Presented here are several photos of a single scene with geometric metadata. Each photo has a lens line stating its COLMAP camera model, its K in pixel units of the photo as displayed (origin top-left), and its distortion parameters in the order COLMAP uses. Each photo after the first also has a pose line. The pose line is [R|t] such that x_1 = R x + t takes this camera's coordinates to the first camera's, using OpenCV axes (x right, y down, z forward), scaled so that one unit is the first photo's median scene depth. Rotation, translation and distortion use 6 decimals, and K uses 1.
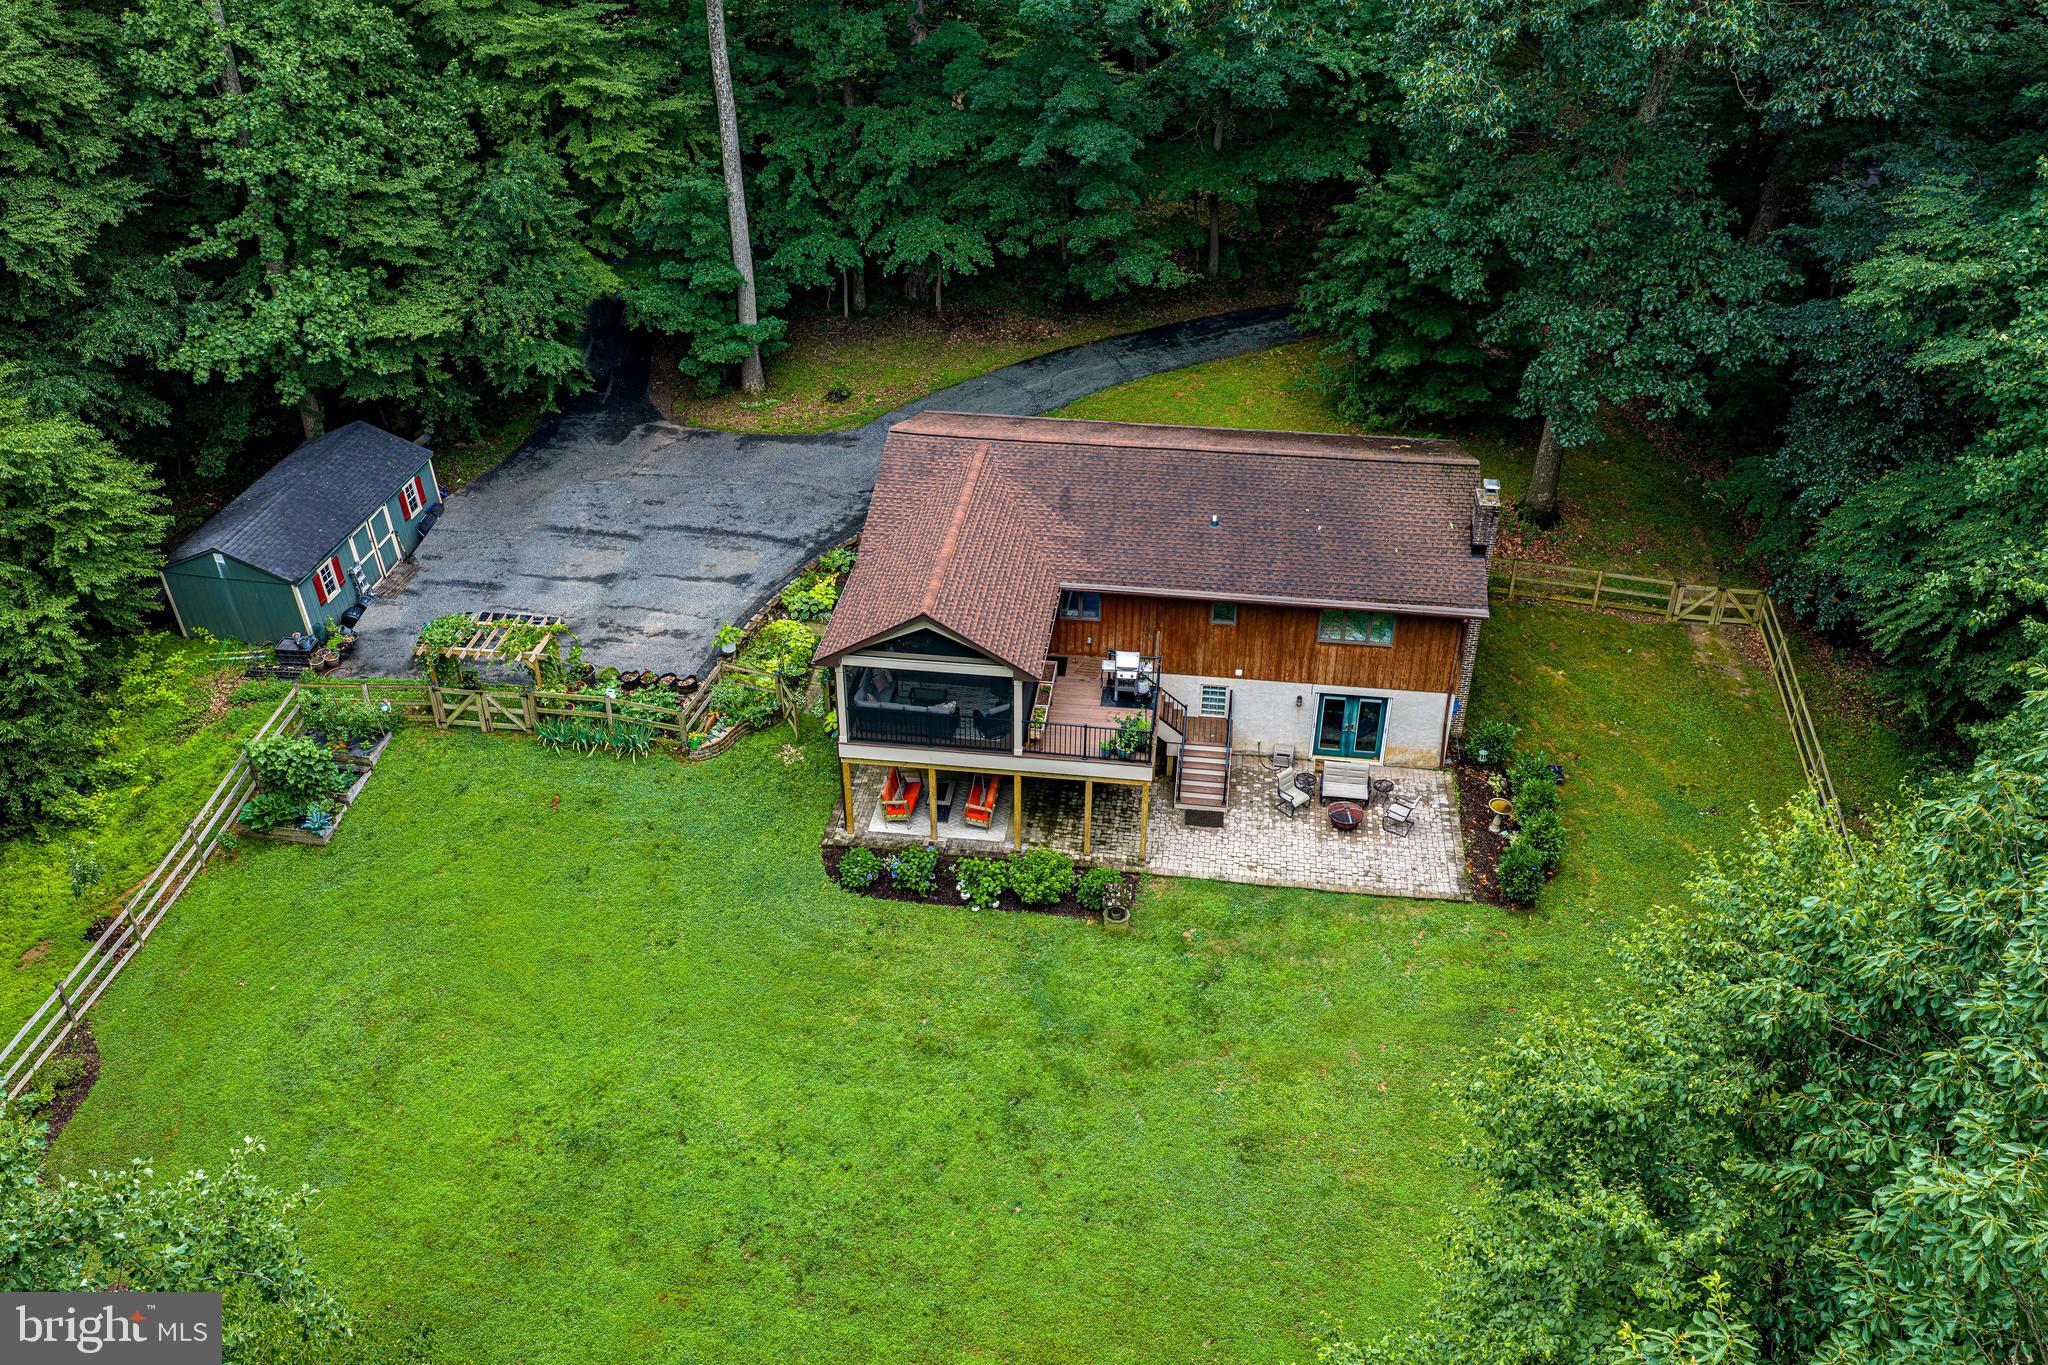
lens RADIAL K [[1731.3, 0, 1024.0], [0, 1731.3, 682.5], [0, 0, 1]] dist [0.033784, -0.049160]
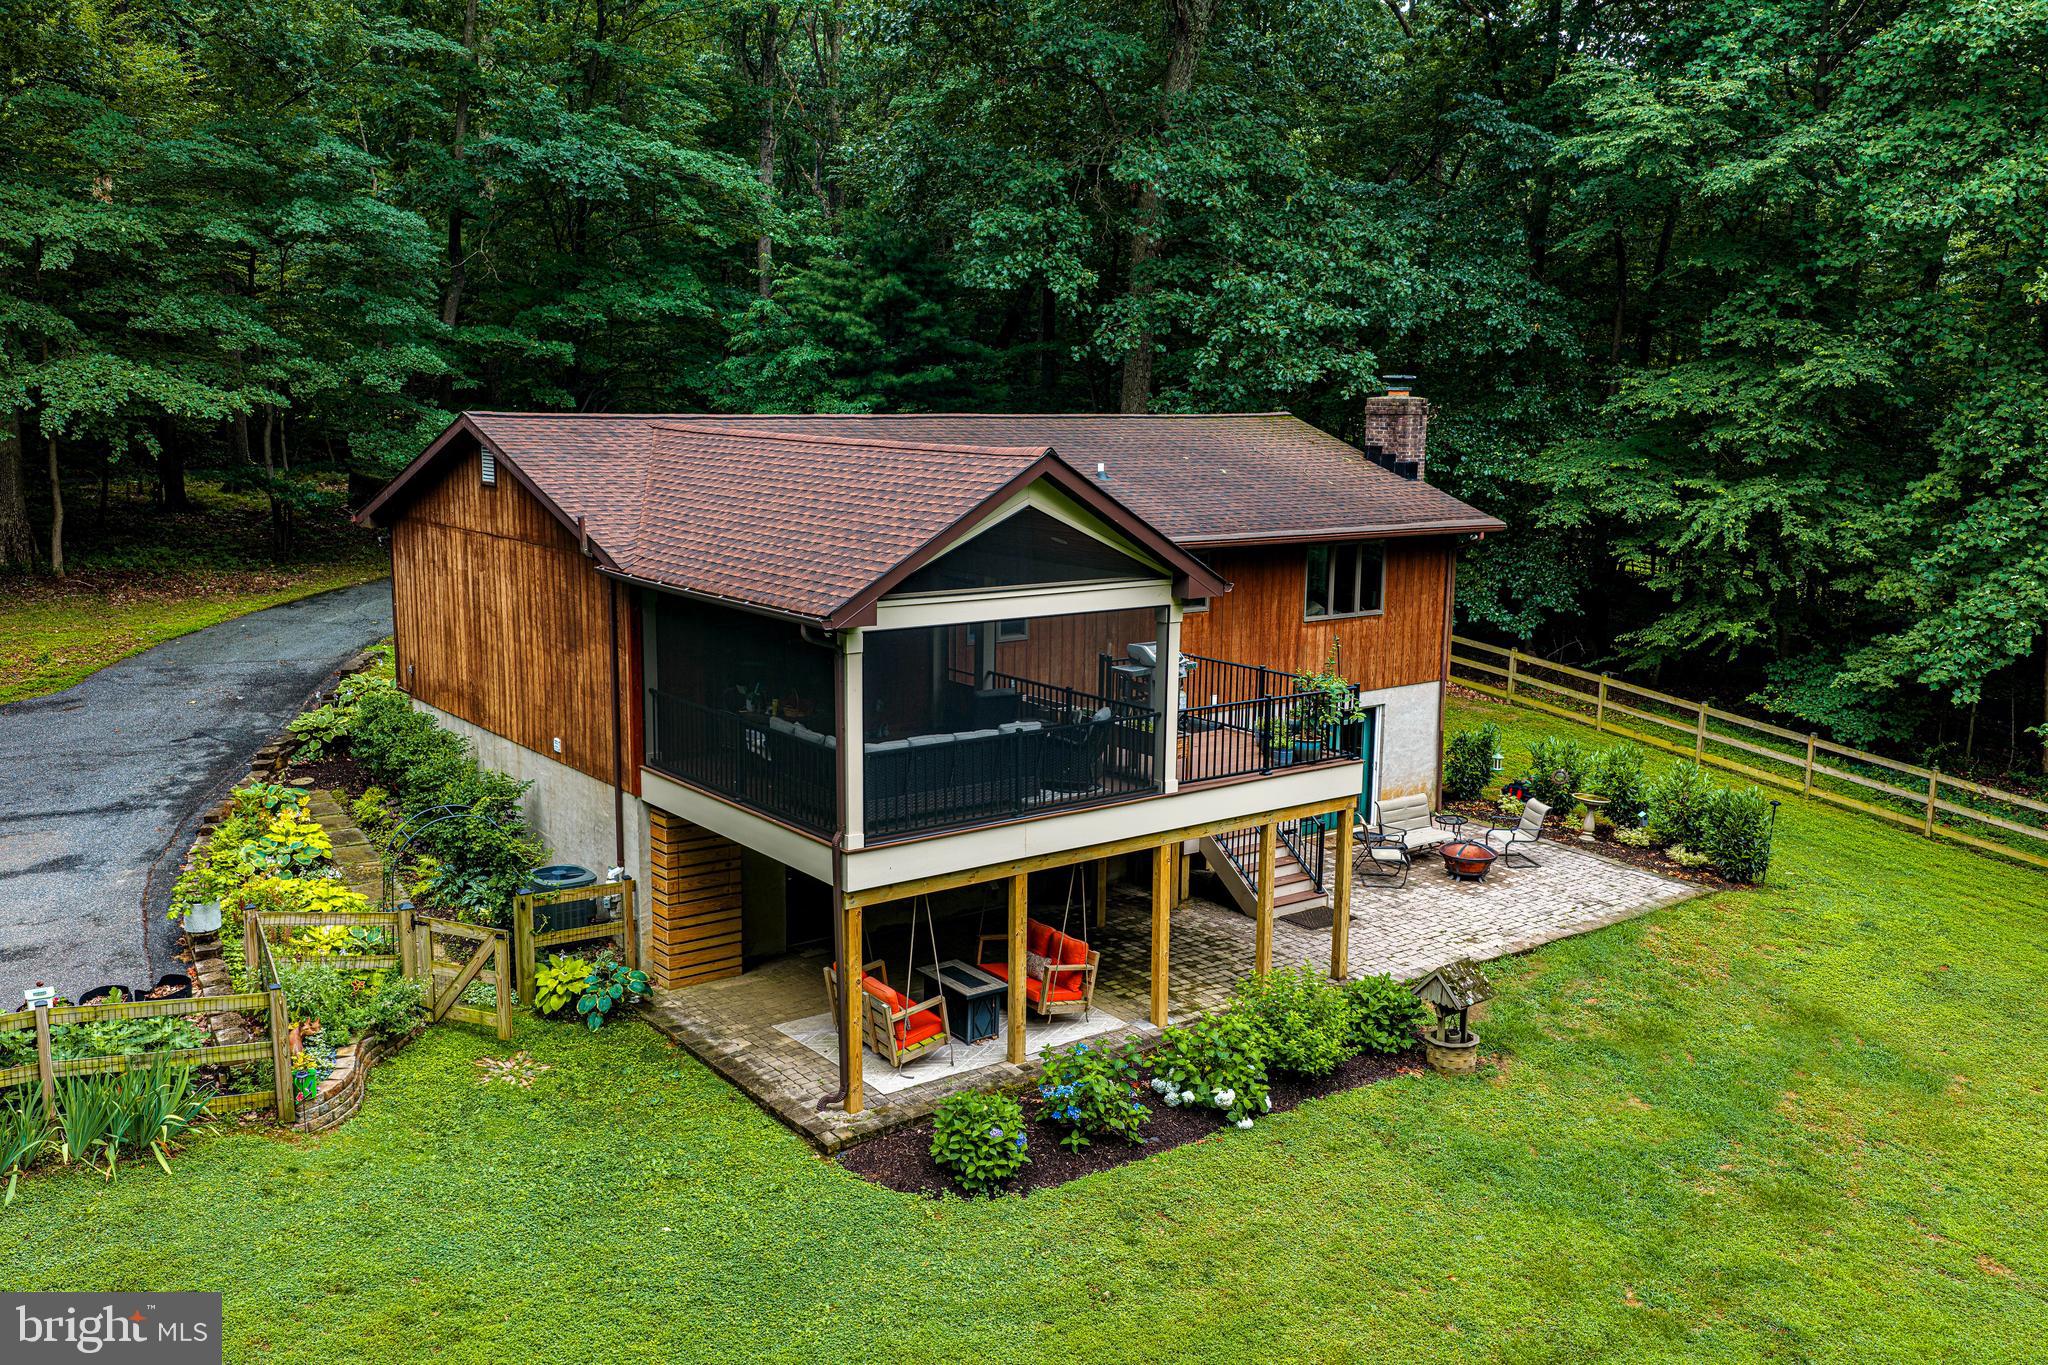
lens RADIAL K [[1731.3, 0, 1024.0], [0, 1731.3, 682.5], [0, 0, 1]] dist [0.033784, -0.049160]
pose [[0.711748, -0.114695, 0.693008, -0.341178], [0.366814, 0.902064, -0.227438, 0.101962], [-0.599052, 0.416083, 0.684114, 0.640055]]
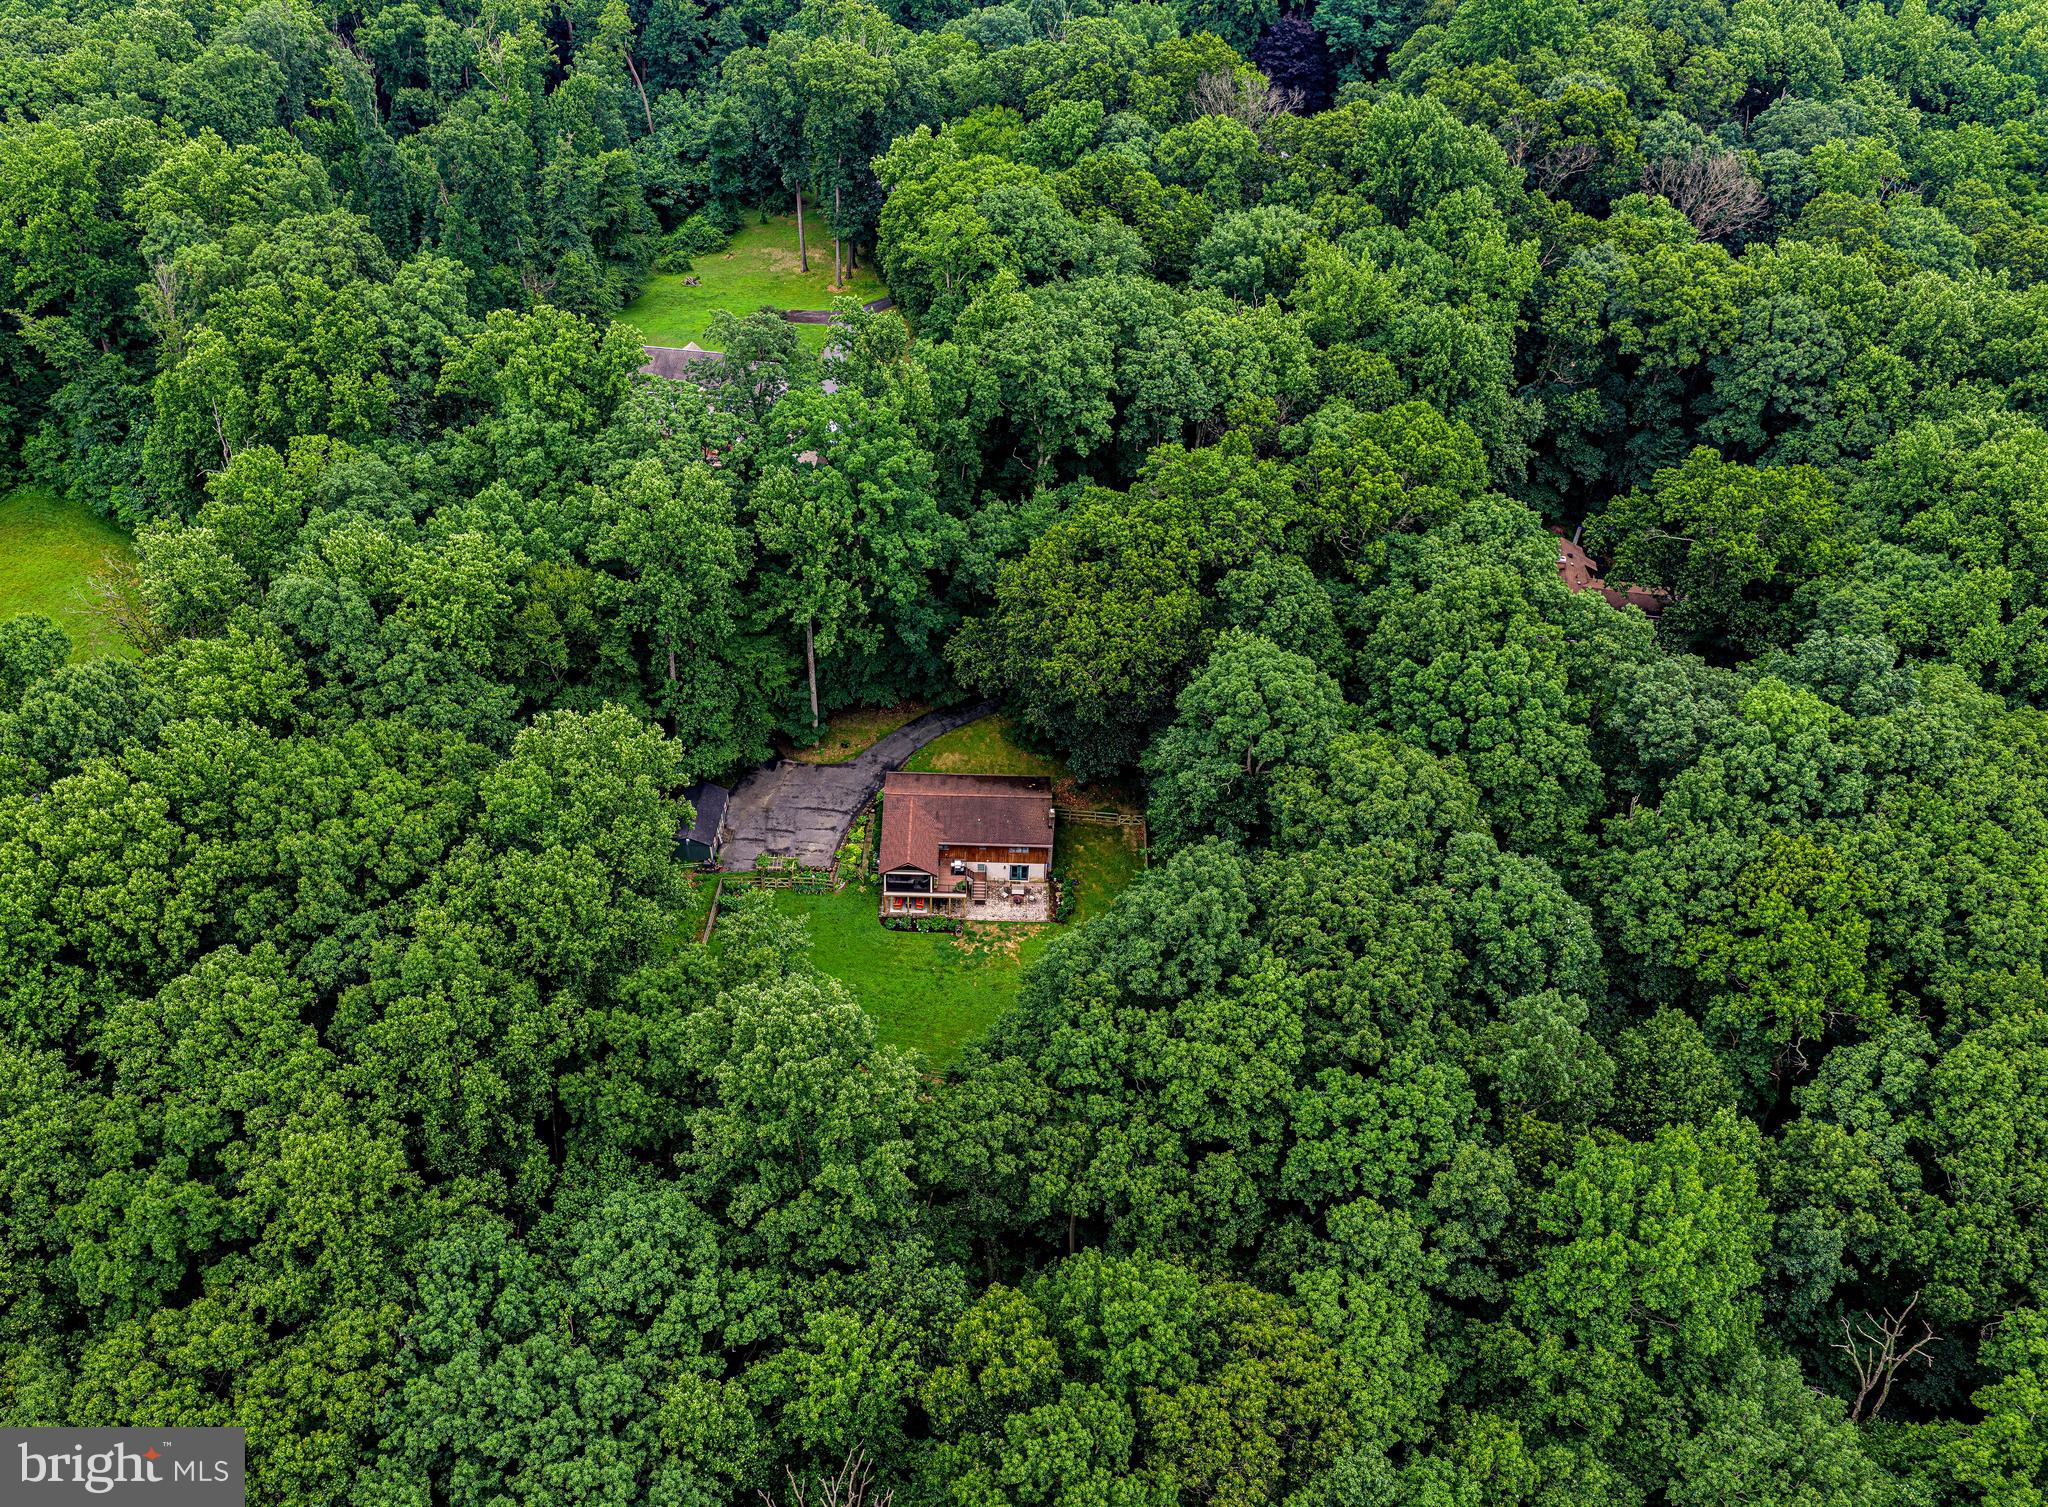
lens RADIAL K [[1851.6, 0, 922.9], [0, 1851.6, 750.6], [0, 0, 1]] dist [0.006807, -0.010277]
pose [[0.995543, -0.057711, 0.074586, -0.290630], [0.049199, 0.992566, 0.111317, -0.683137], [-0.080456, -0.107151, 0.990982, -2.843306]]
